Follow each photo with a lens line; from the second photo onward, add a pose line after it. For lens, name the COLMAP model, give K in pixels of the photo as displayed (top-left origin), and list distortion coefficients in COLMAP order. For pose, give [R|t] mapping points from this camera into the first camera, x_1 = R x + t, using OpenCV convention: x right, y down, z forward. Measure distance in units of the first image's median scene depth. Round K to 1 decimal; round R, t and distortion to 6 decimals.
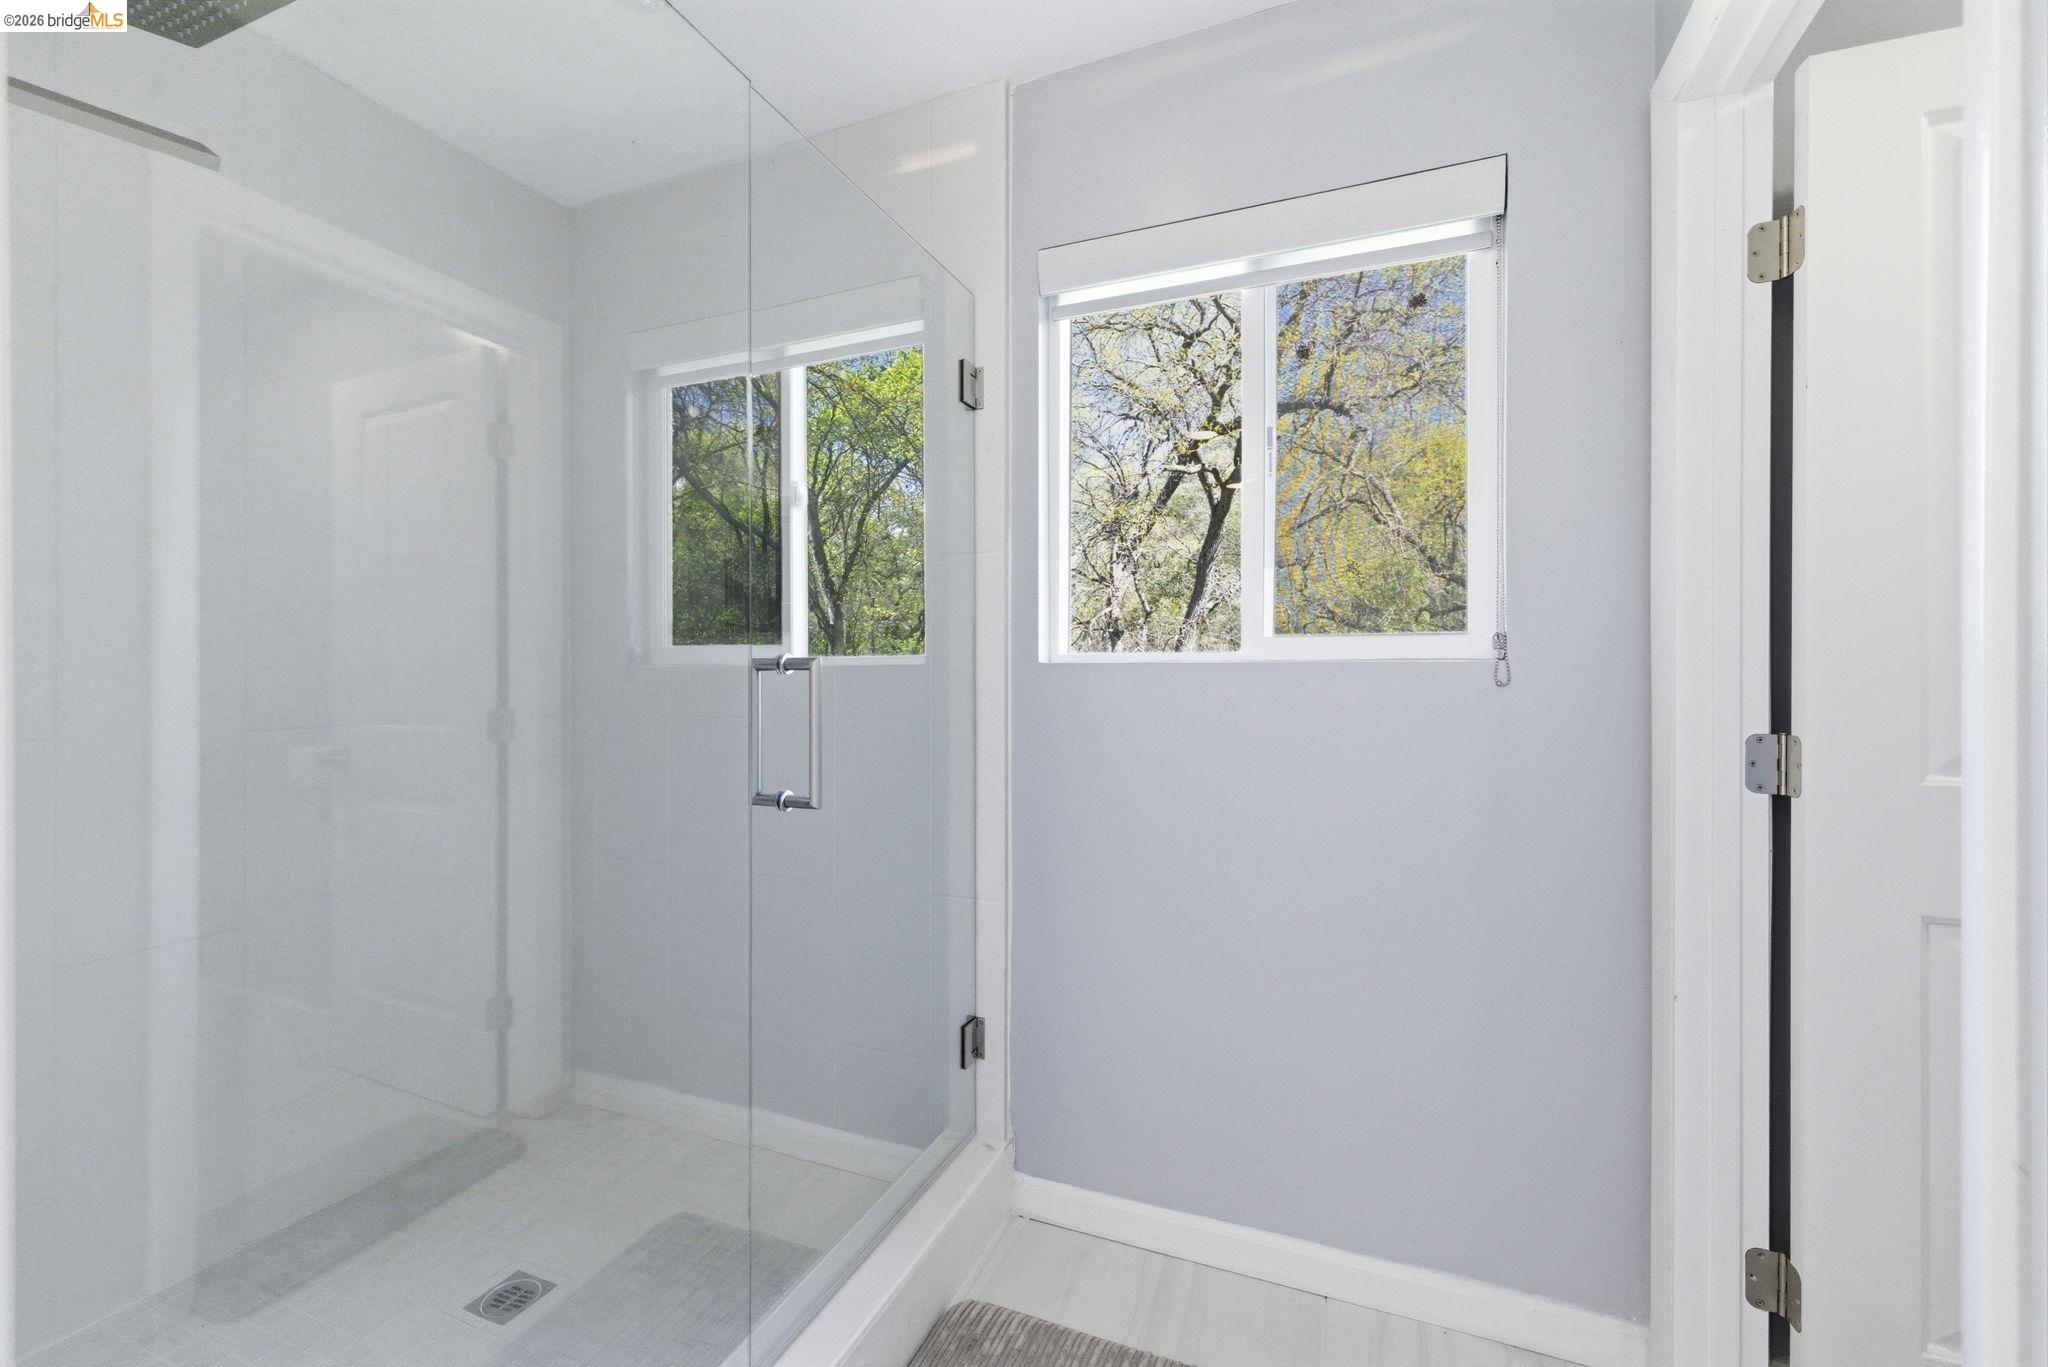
lens RADIAL K [[858.3, 0, 1030.5], [0, 858.3, 677.0], [0, 0, 1]] dist [0.009010, -0.000785]
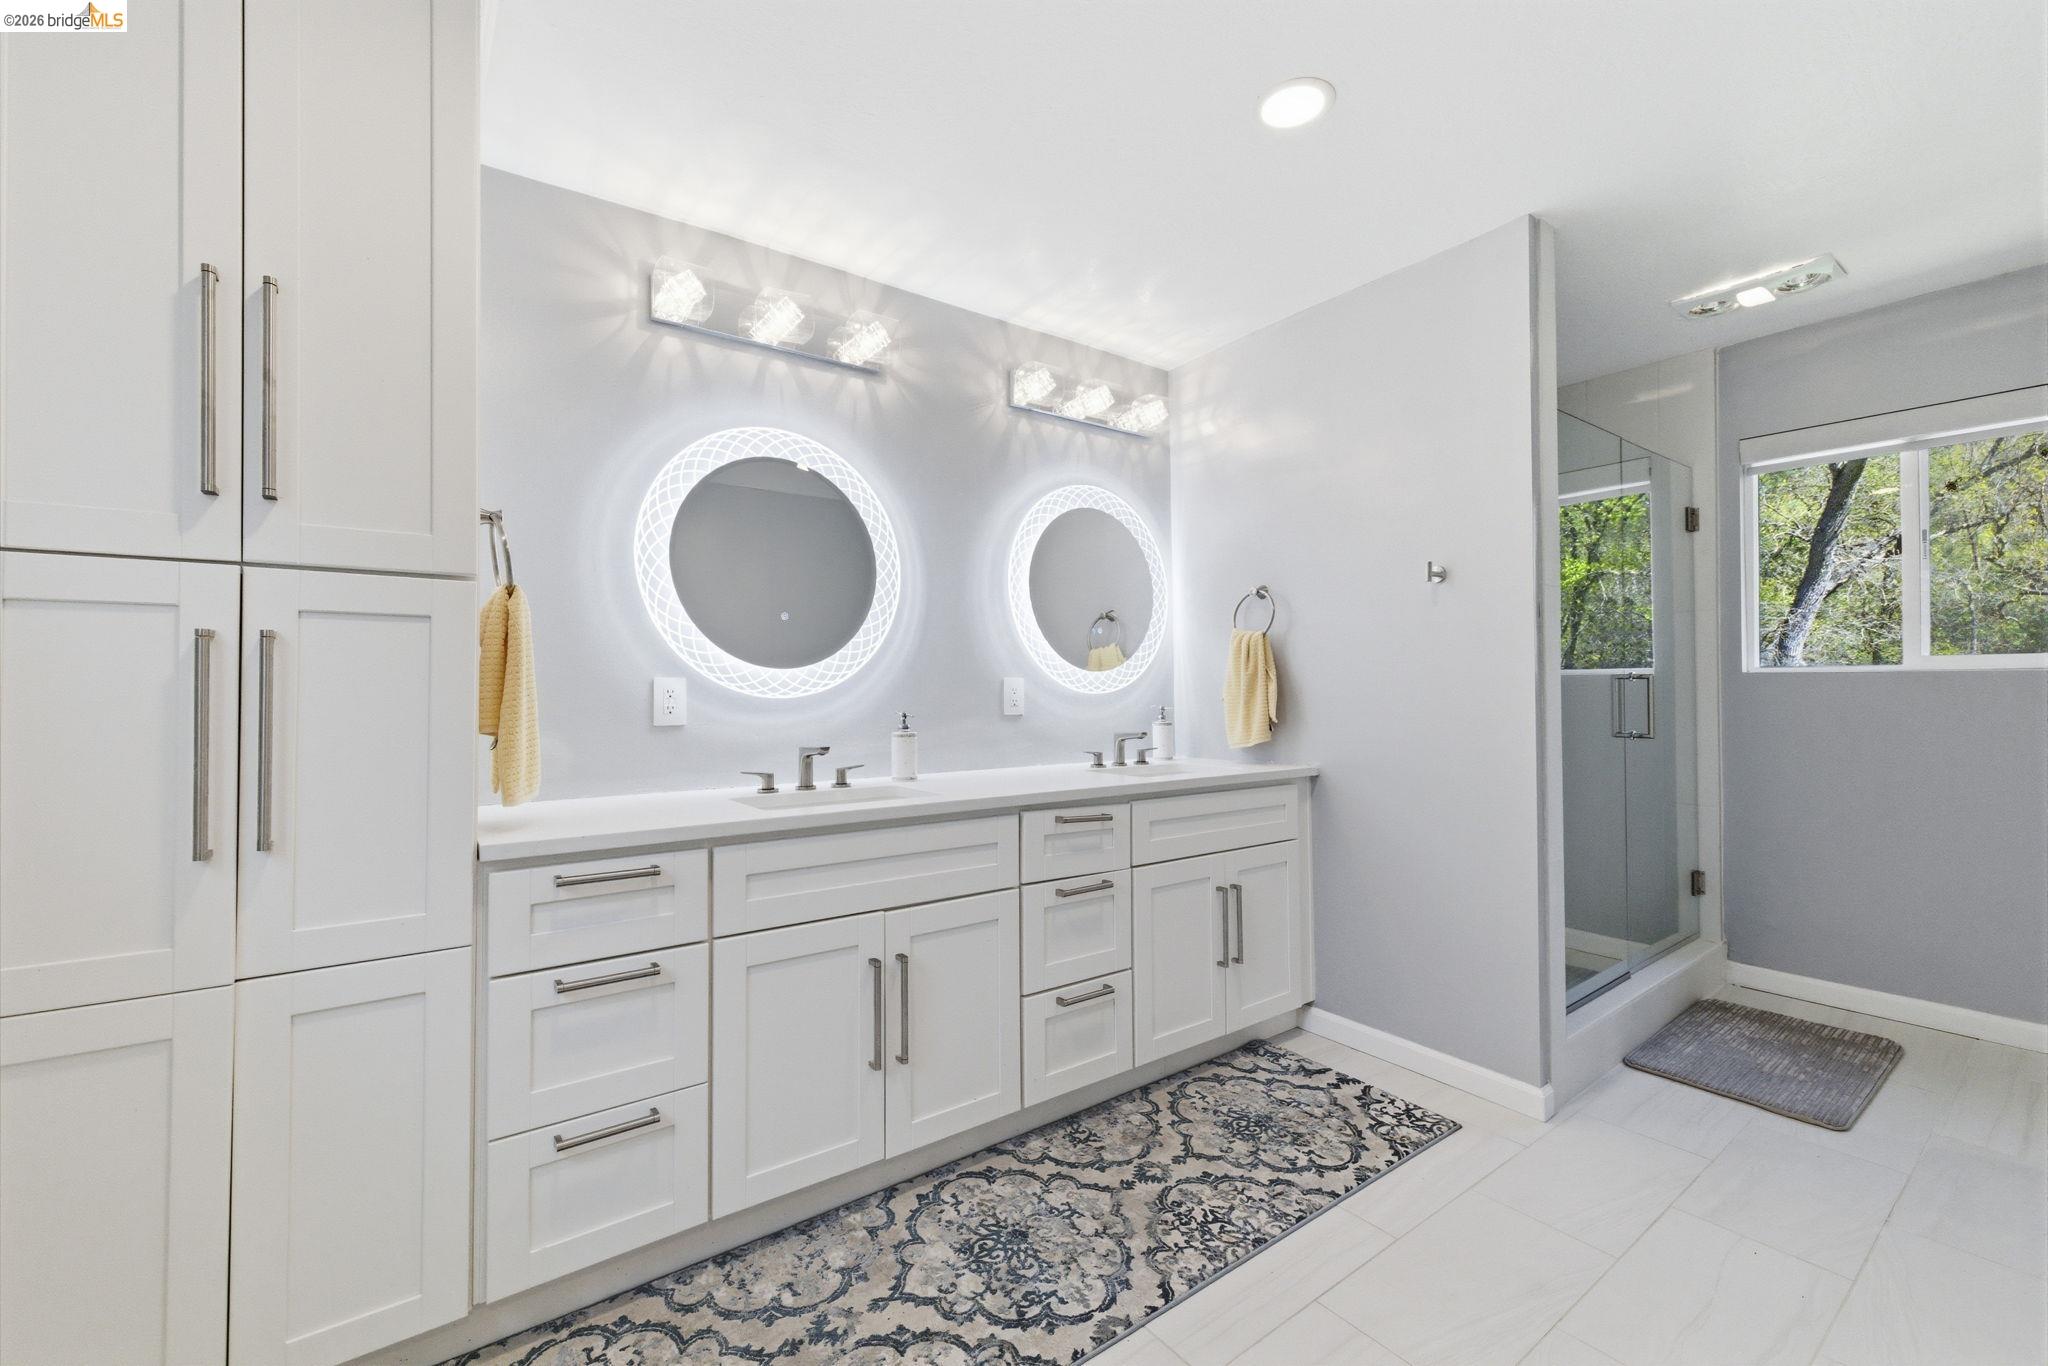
lens RADIAL K [[858.3, 0, 1030.5], [0, 858.3, 676.5], [0, 0, 1]] dist [0.009010, -0.000785]
pose [[0.859752, -0.009285, -0.510628, -0.333679], [0.008052, 0.999957, -0.004626, -0.011157], [0.510649, -0.000135, 0.859789, -1.238240]]
